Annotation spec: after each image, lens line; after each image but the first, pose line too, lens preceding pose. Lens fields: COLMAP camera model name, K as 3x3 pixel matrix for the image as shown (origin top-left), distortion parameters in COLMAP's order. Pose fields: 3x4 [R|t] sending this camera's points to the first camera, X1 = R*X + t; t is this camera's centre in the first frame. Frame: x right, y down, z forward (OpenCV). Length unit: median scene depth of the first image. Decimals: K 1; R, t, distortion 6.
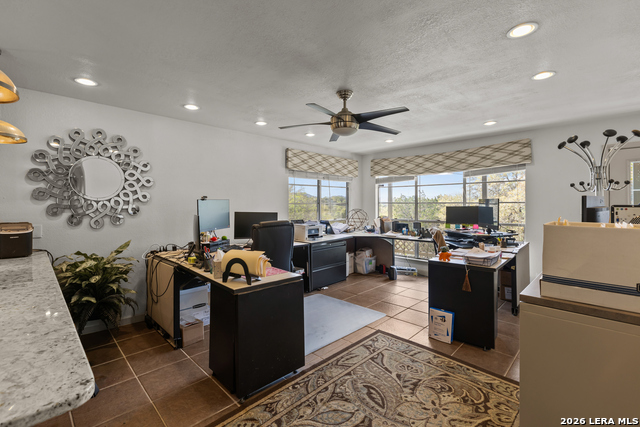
lens RADIAL K [[285.6, 0, 317.2], [0, 285.6, 205.2], [0, 0, 1]] dist [0.002405, 0.000920]
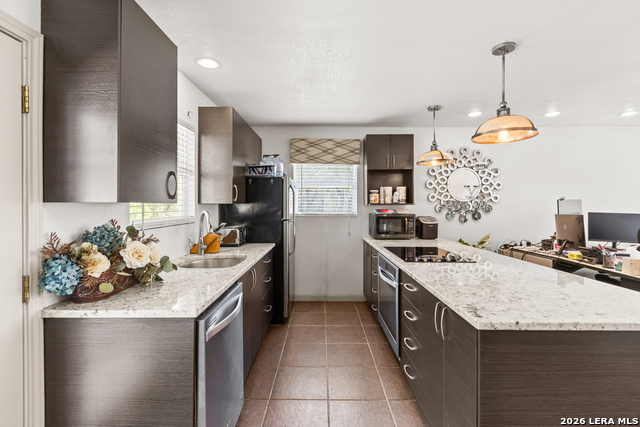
lens RADIAL K [[285.6, 0, 316.1], [0, 285.6, 203.9], [0, 0, 1]] dist [0.002405, 0.000920]
pose [[0.707804, -0.001993, -0.706406, -0.221467], [-0.002970, 0.999979, -0.005797, 0.002871], [0.706402, 0.006201, 0.707783, -0.281988]]
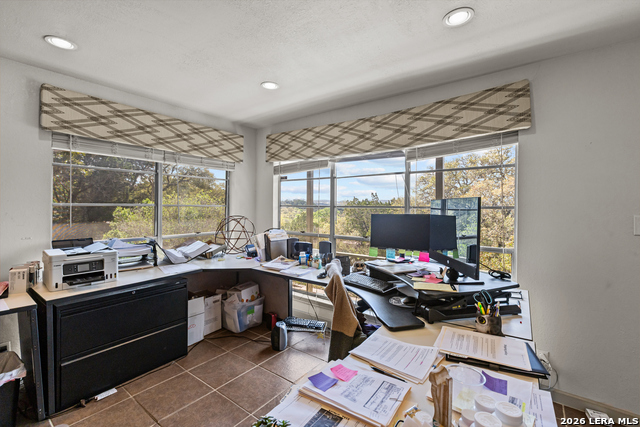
lens RADIAL K [[285.6, 0, 317.1], [0, 285.6, 211.3], [0, 0, 1]] dist [0.002405, 0.000920]
pose [[0.991062, 0.008056, 0.133162, 0.294761], [-0.009441, 0.999908, 0.009770, -0.004632], [-0.133071, -0.010940, 0.991046, 0.517914]]
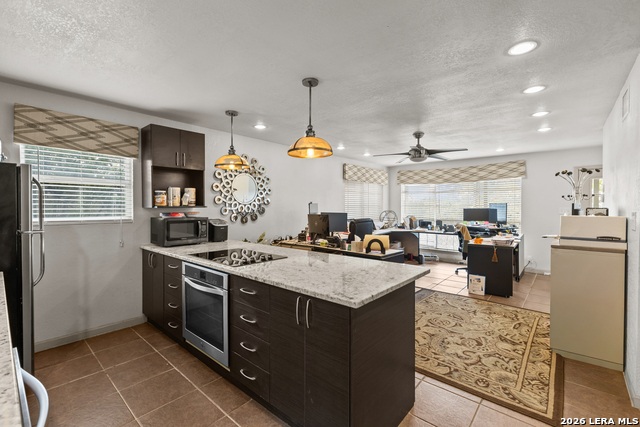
lens RADIAL K [[285.6, 0, 313.5], [0, 285.6, 211.0], [0, 0, 1]] dist [0.002405, 0.000920]
pose [[0.997909, -0.000948, 0.064628, -0.356139], [0.000090, 0.999912, 0.013287, -0.001253], [-0.064635, -0.013254, 0.997821, -0.313968]]
